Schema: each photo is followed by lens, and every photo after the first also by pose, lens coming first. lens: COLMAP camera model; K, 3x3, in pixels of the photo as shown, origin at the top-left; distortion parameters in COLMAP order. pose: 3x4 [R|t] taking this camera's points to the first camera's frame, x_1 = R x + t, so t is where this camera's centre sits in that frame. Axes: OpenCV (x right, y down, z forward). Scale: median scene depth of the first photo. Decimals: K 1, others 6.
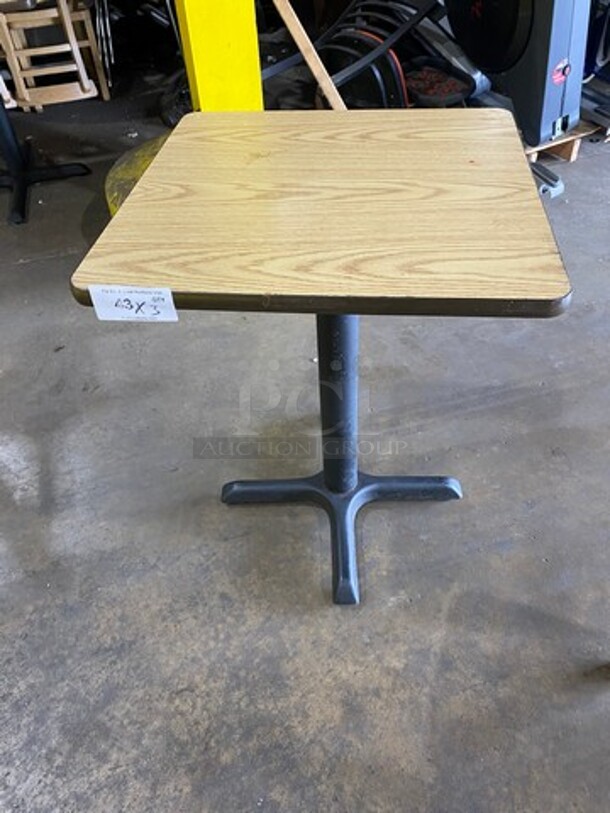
lens RADIAL K [[613.9, 0, 309.6], [0, 613.9, 405.6], [0, 0, 1]] dist [0.034380, -0.027670]
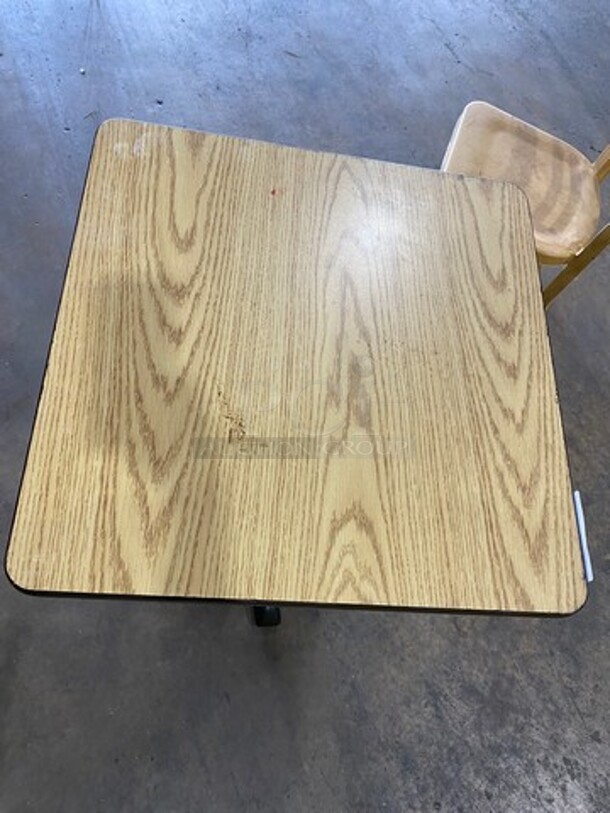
lens RADIAL K [[613.8, 0, 305.0], [0, 613.8, 406.5], [0, 0, 1]] dist [0.006256, -0.004457]
pose [[-0.092324, -0.900002, 0.425997, -0.332770], [0.557749, 0.307665, 0.770881, -0.845322], [-0.824859, 0.308771, 0.473570, 0.590058]]
